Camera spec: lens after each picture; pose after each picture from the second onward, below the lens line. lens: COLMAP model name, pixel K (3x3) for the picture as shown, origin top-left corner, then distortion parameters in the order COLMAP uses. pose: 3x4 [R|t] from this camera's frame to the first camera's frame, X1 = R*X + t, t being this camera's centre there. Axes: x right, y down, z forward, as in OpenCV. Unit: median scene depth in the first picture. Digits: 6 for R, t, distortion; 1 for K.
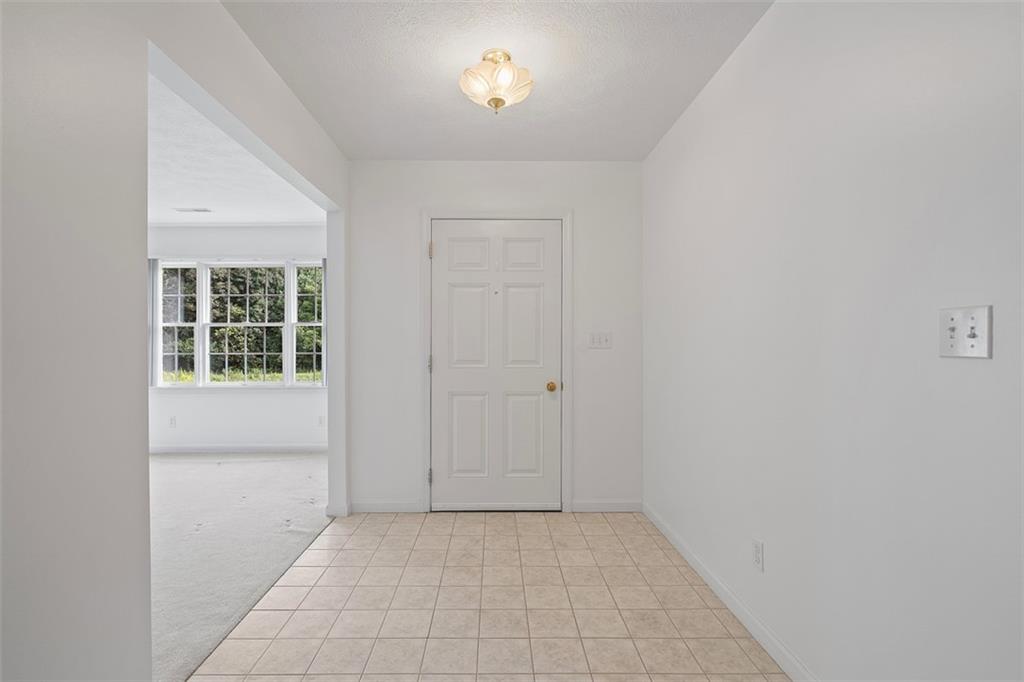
lens RADIAL K [[466.3, 0, 503.6], [0, 466.3, 347.6], [0, 0, 1]] dist [0.000475, -0.002559]
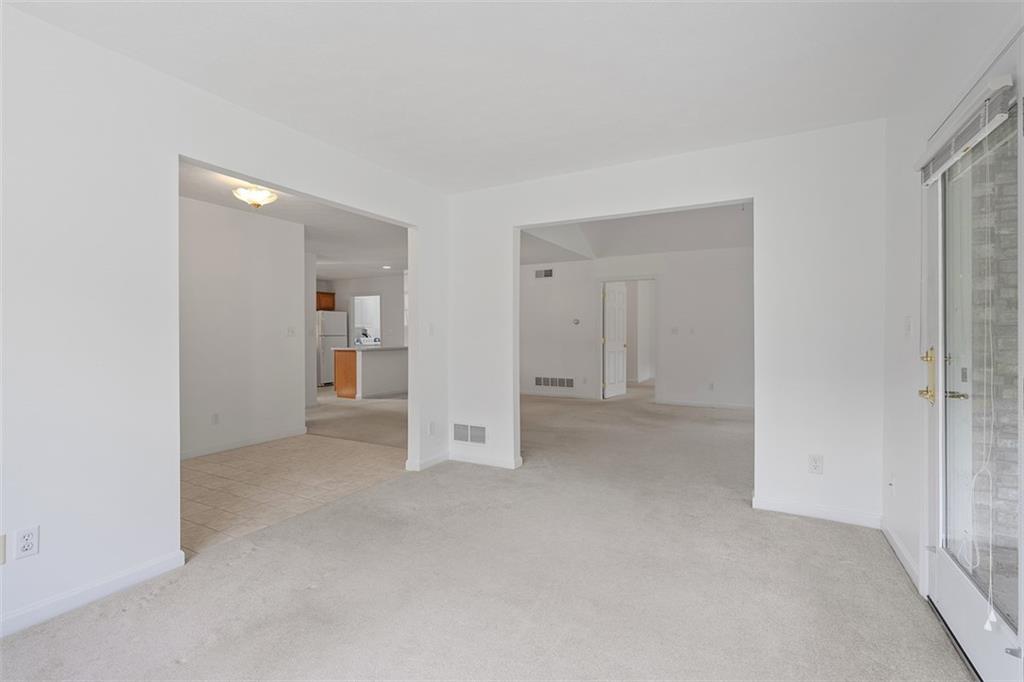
lens RADIAL K [[466.3, 0, 515.7], [0, 466.3, 335.3], [0, 0, 1]] dist [0.000475, -0.002559]
pose [[-0.868771, -0.001587, 0.495212, -1.173121], [0.002404, 0.999970, 0.007421, -0.008557], [-0.495209, 0.007638, -0.868740, 1.340898]]
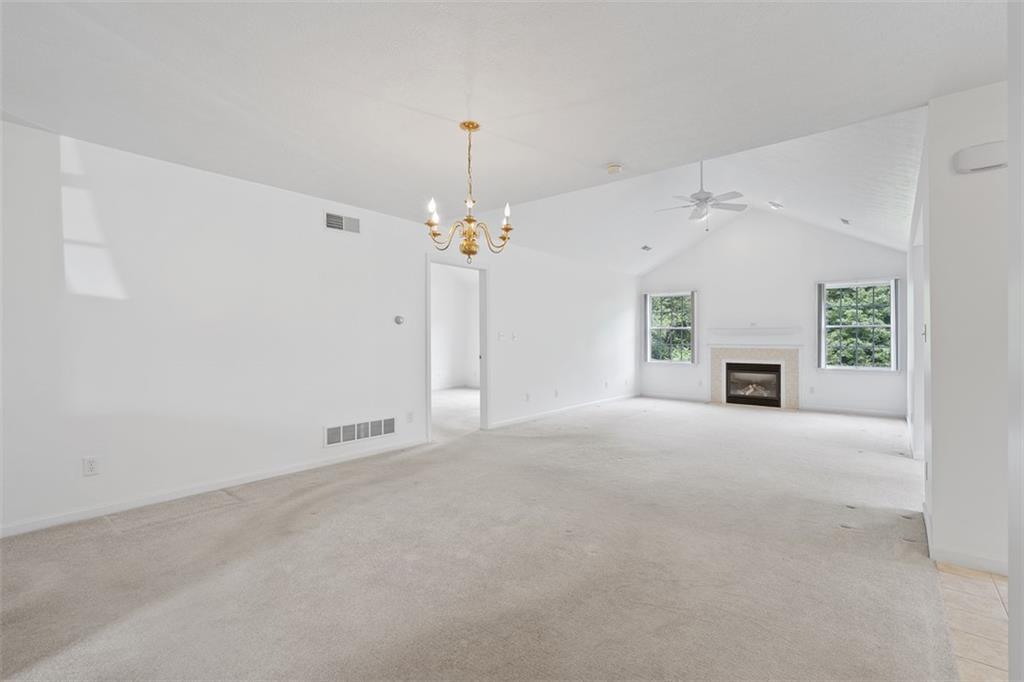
lens RADIAL K [[466.3, 0, 506.1], [0, 466.3, 339.2], [0, 0, 1]] dist [0.000475, -0.002559]
pose [[-0.647591, -0.003440, -0.761980, 0.713615], [-0.003678, 0.999992, -0.001389, 0.002560], [0.761979, 0.001903, -0.647599, 0.189856]]
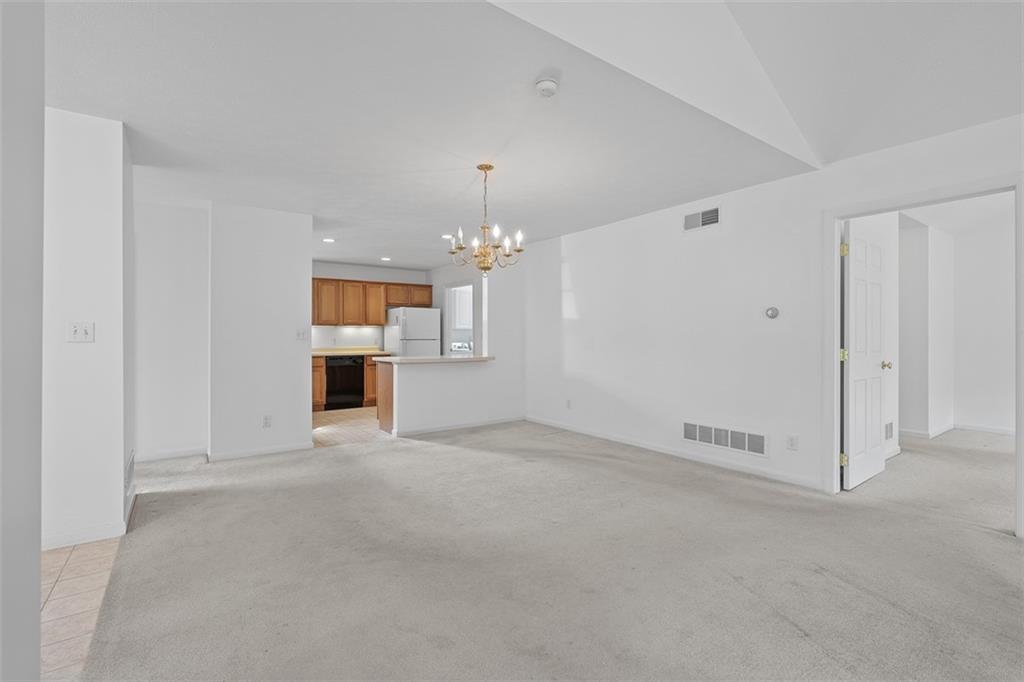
lens RADIAL K [[466.3, 0, 513.2], [0, 466.3, 336.7], [0, 0, 1]] dist [0.000475, -0.002559]
pose [[-0.575452, -0.001502, 0.817834, -0.784338], [0.000379, 0.999998, 0.002103, -0.005301], [-0.817835, 0.001520, -0.575451, 0.171913]]
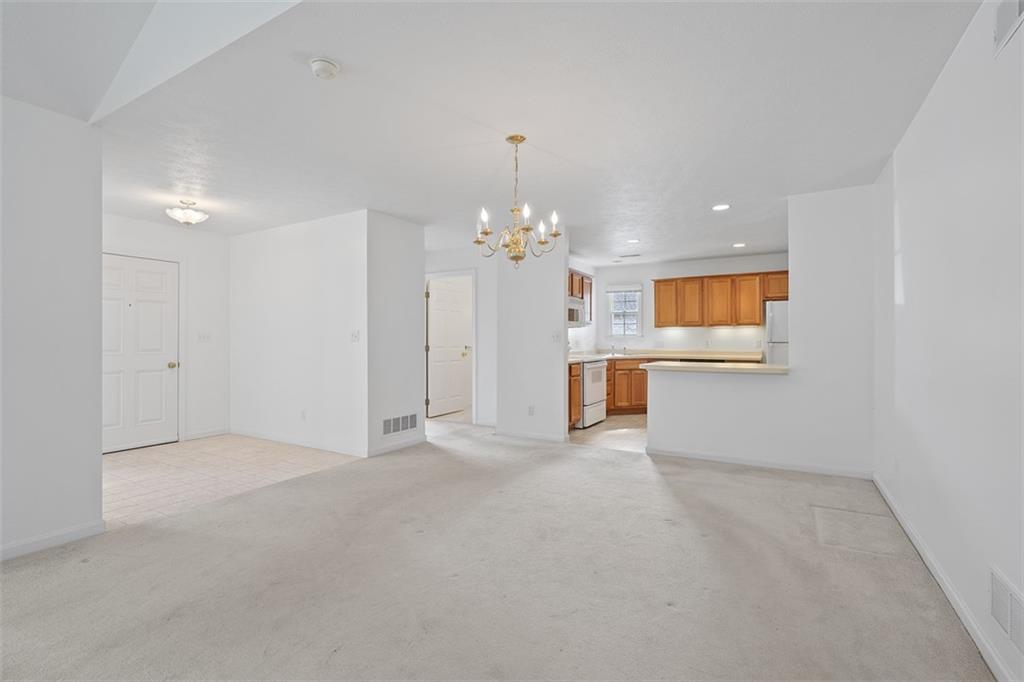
lens RADIAL K [[466.3, 0, 509.2], [0, 466.3, 335.9], [0, 0, 1]] dist [0.000475, -0.002559]
pose [[0.515729, -0.003045, 0.856746, -0.675853], [0.001683, 0.999995, 0.002541, -0.020195], [-0.856750, 0.000132, 0.515732, -0.833572]]
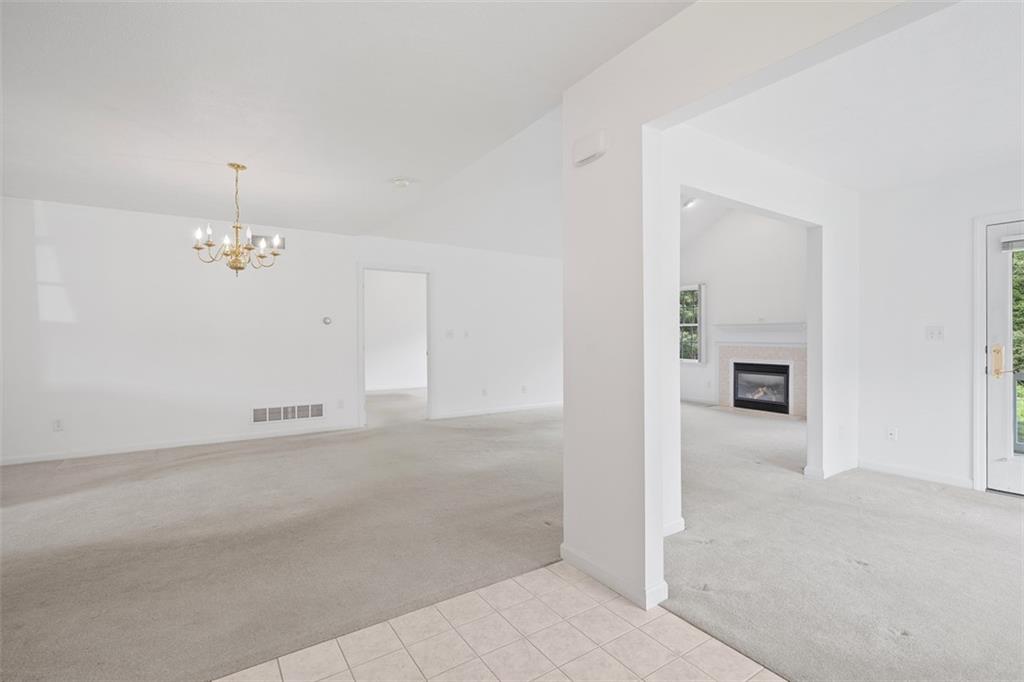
lens RADIAL K [[466.3, 0, 502.3], [0, 466.3, 343.5], [0, 0, 1]] dist [0.000475, -0.002559]
pose [[-0.842816, 0.005881, -0.538169, 0.188154], [-0.002681, 0.999882, 0.015125, -0.002622], [0.538194, 0.014191, -0.842701, 0.790681]]
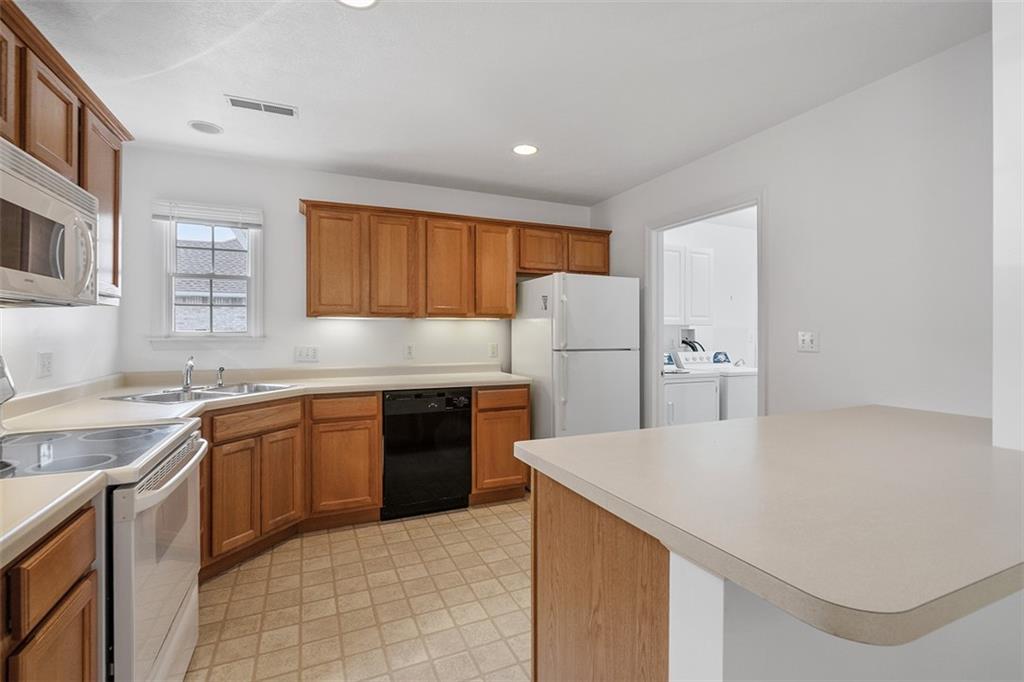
lens RADIAL K [[466.3, 0, 514.7], [0, 466.3, 334.3], [0, 0, 1]] dist [0.000475, -0.002559]
pose [[-0.398495, -0.009177, 0.917125, 0.645538], [-0.002632, 0.999957, 0.008862, -0.028930], [-0.917167, 0.001118, -0.398502, -0.260619]]
